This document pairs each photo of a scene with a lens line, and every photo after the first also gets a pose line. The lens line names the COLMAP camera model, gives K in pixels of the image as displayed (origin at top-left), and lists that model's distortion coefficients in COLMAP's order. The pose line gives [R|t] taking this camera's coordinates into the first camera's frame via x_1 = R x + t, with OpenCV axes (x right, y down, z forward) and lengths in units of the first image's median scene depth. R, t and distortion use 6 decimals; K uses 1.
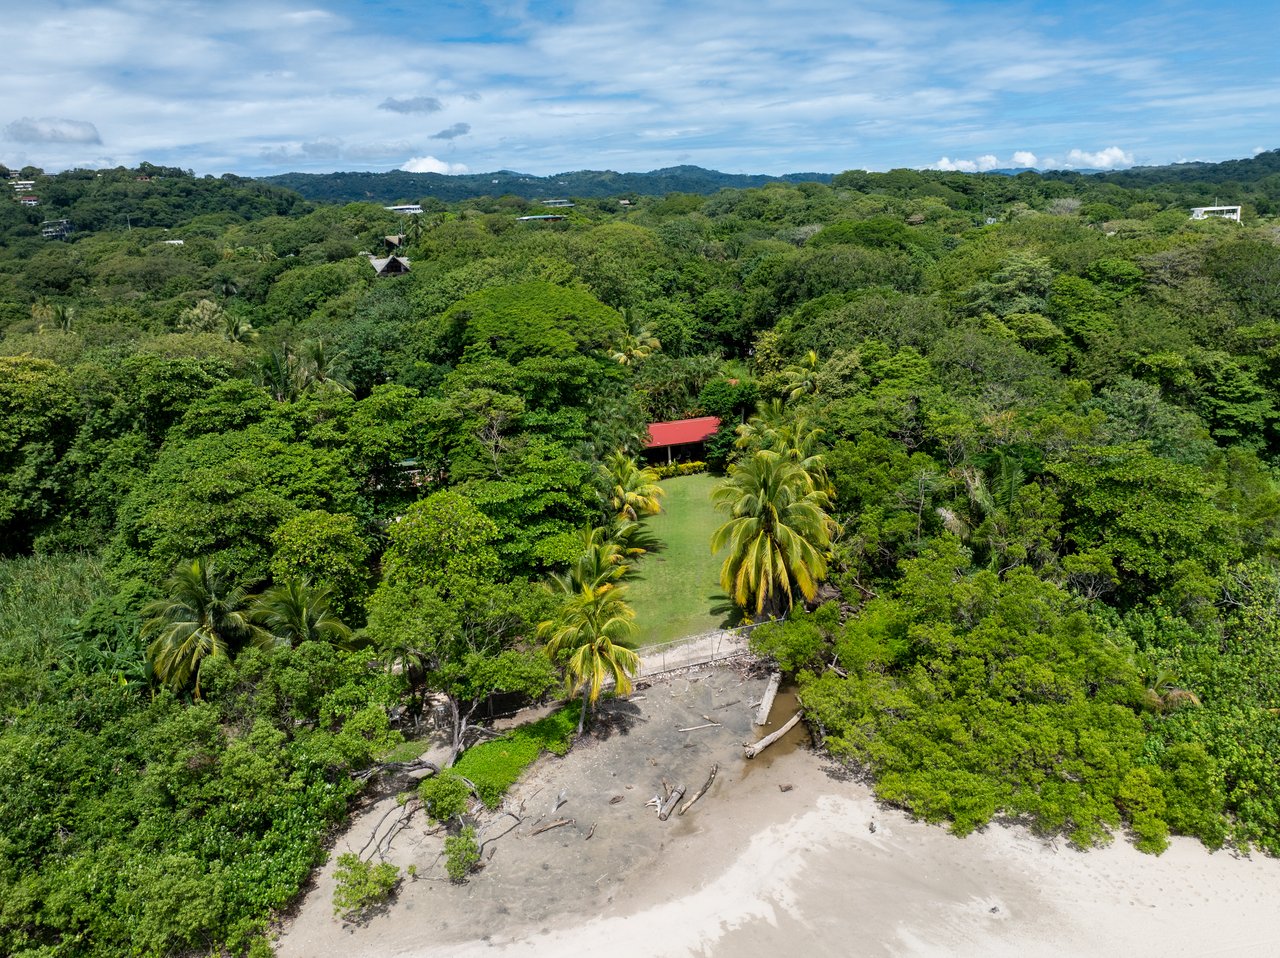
lens RADIAL K [[997.3, 0, 603.6], [0, 997.3, 474.6], [0, 0, 1]] dist [-0.041736, 0.003583]
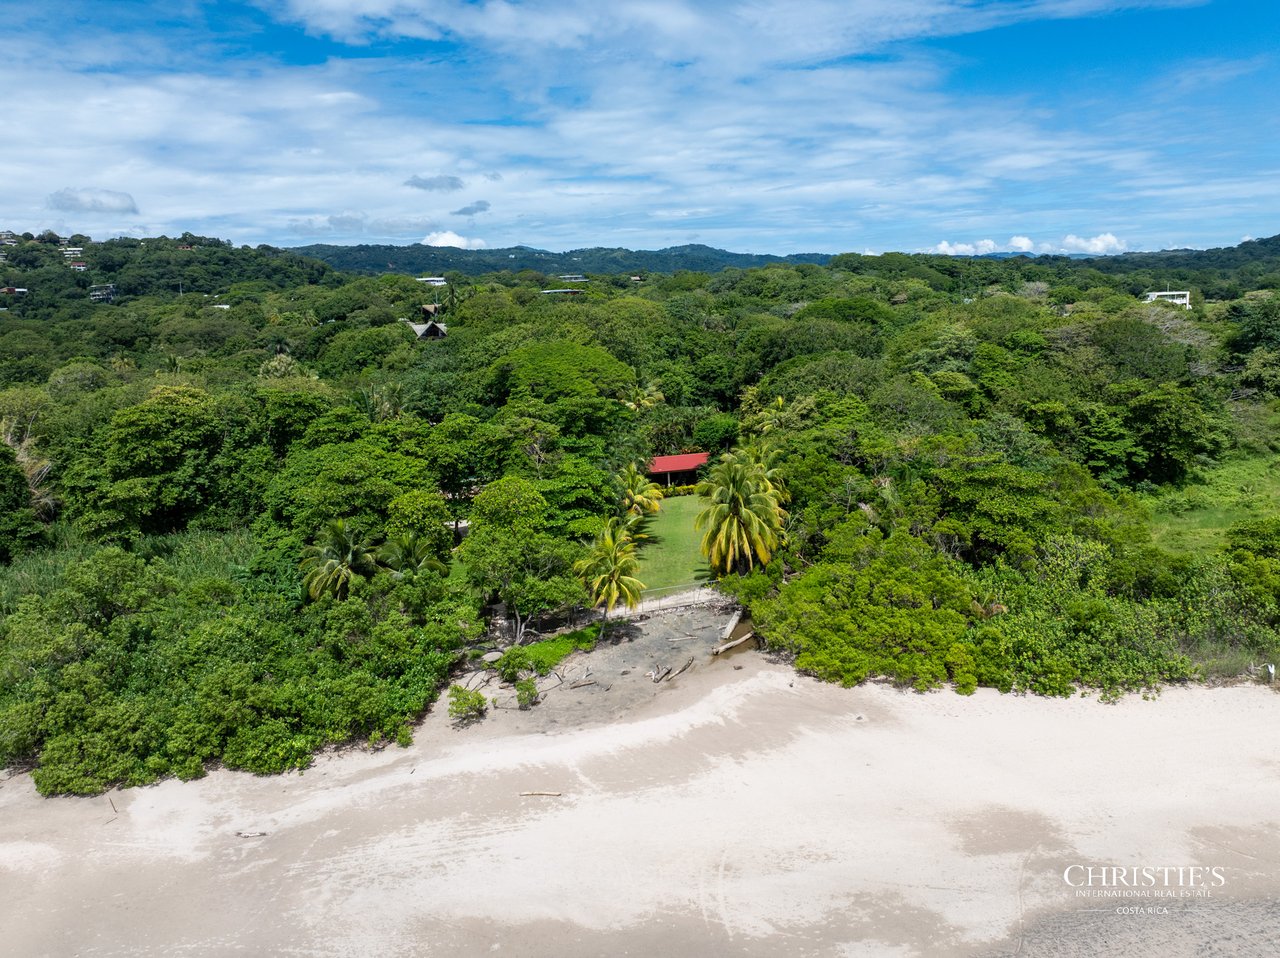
lens RADIAL K [[968.9, 0, 586.1], [0, 968.9, 482.3], [0, 0, 1]] dist [-0.036188, -0.002400]
pose [[0.999421, 0.023044, -0.025013, -0.009774], [-0.024475, 0.997987, -0.058514, 0.073738], [0.023615, 0.059092, 0.997973, -0.284784]]
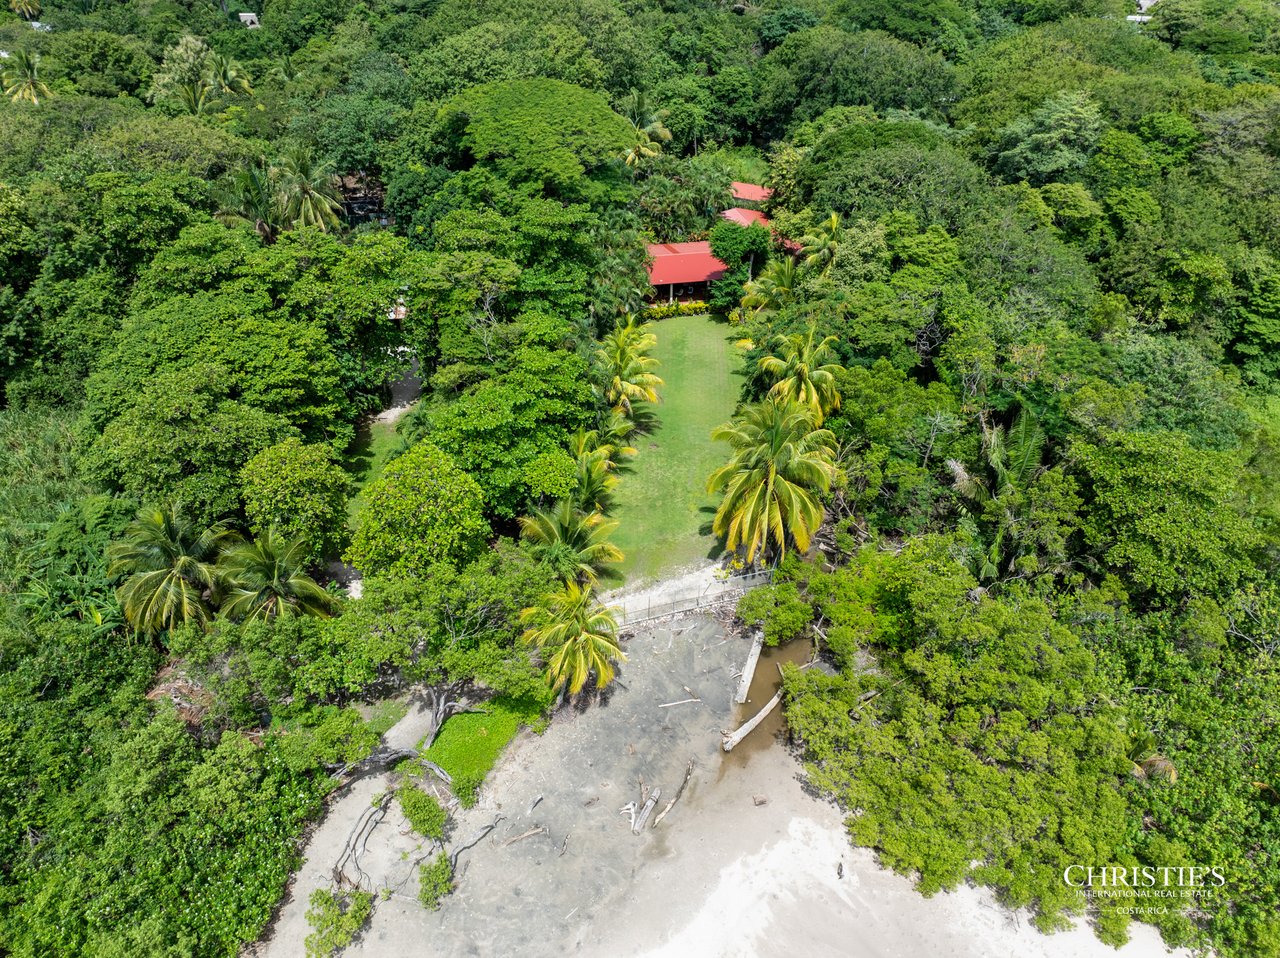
lens RADIAL K [[905.7, 0, 616.5], [0, 905.7, 478.1], [0, 0, 1]] dist [-0.054754, 0.026836]
pose [[0.997769, 0.058695, 0.031815, -0.006021], [-0.065832, 0.944267, 0.322532, -0.164206], [-0.011111, -0.323907, 0.946024, 0.141303]]
